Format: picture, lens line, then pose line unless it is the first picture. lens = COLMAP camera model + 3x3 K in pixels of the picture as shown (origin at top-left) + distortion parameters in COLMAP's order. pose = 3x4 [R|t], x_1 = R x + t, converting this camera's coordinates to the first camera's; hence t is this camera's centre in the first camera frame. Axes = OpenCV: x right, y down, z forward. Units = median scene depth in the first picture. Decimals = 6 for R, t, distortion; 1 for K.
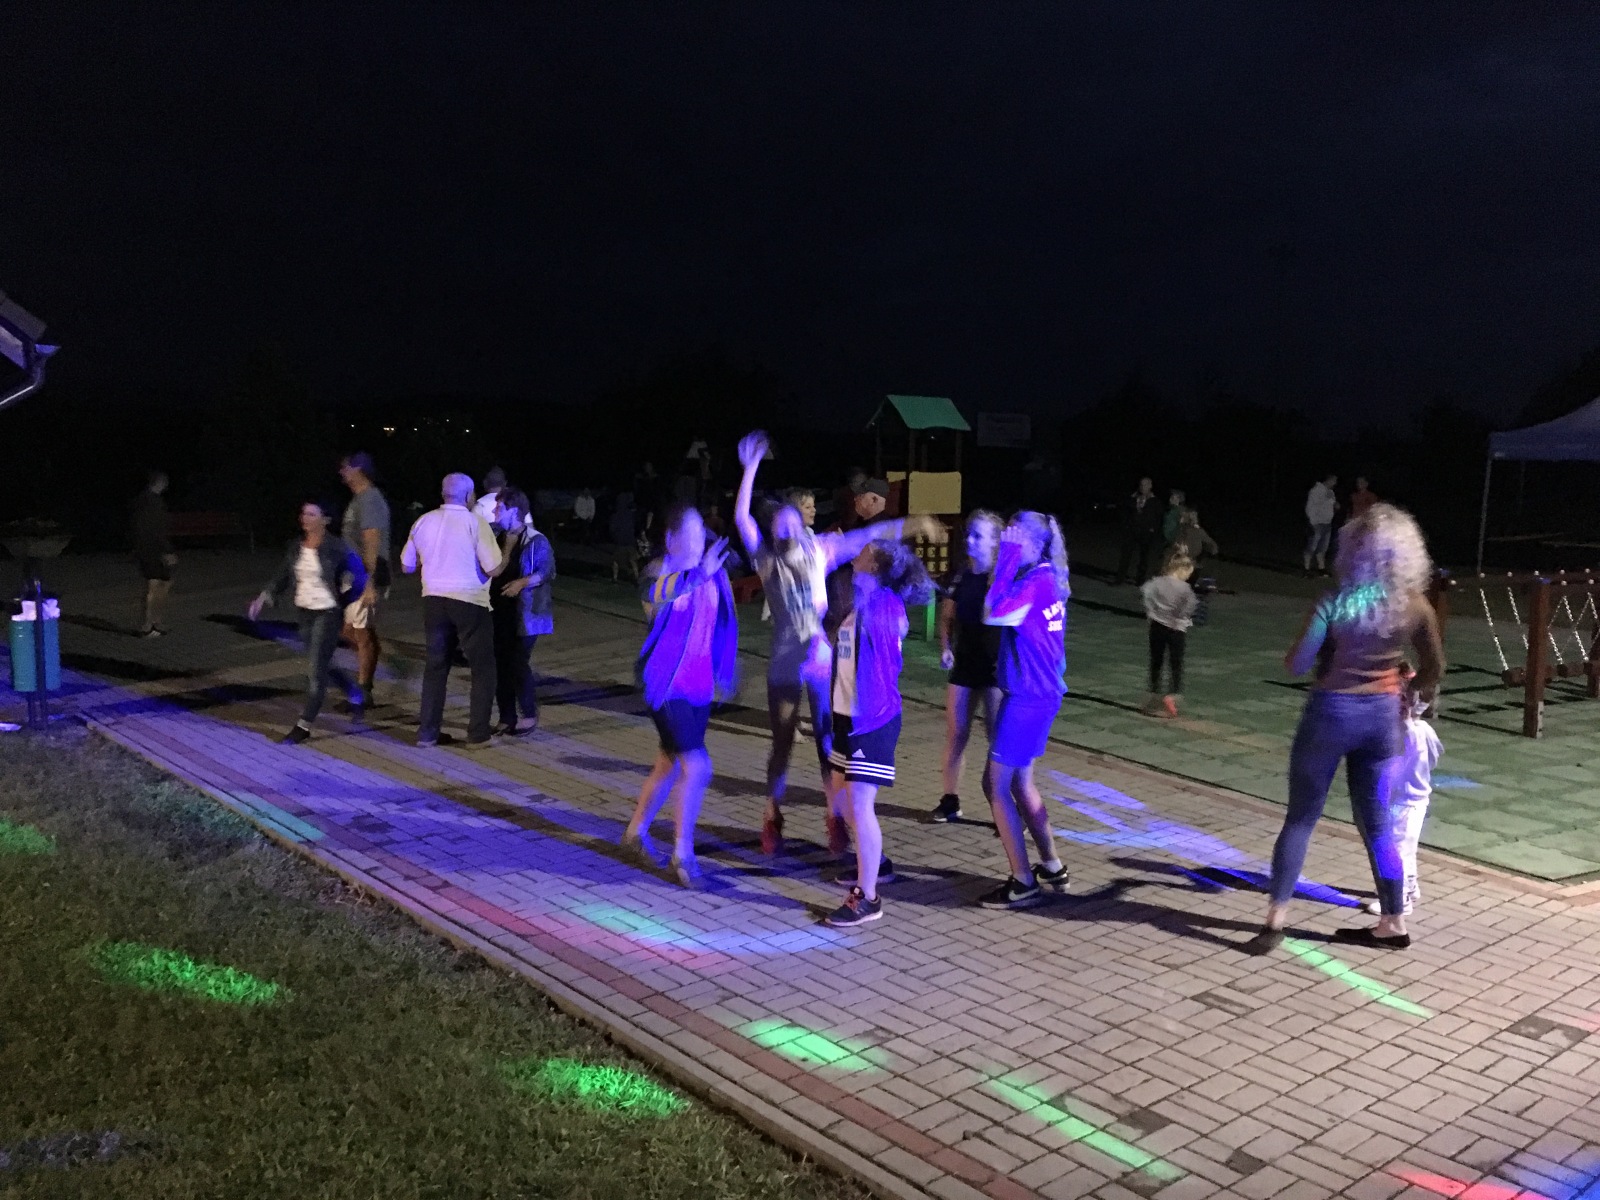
lens RADIAL K [[1355.2, 0, 798.4], [0, 1355.2, 602.9], [0, 0, 1]] dist [0.085758, -0.137783]
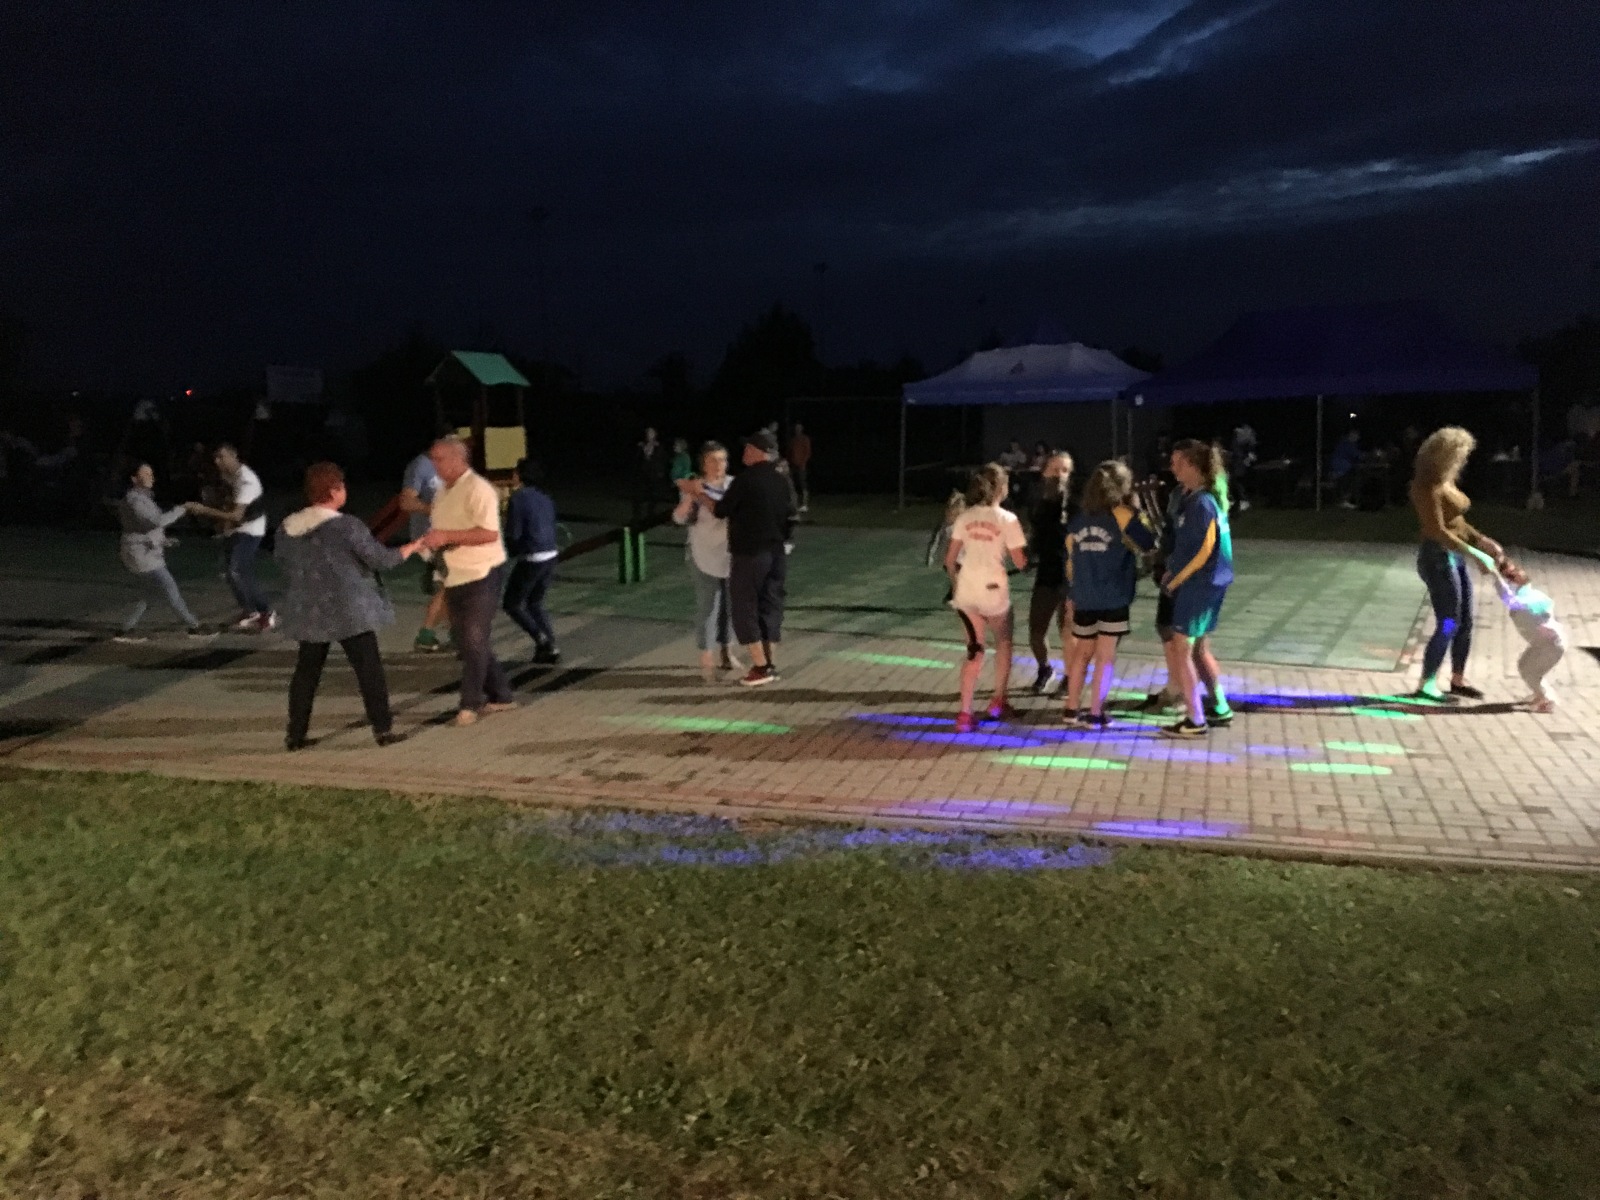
lens RADIAL K [[1355.2, 0, 804.7], [0, 1355.2, 592.8], [0, 0, 1]] dist [0.085758, -0.137783]
pose [[0.838093, -0.096204, 0.536978, -0.262357], [0.082358, 0.995358, 0.049786, -0.005121], [-0.539275, 0.002499, 0.842126, 0.022578]]
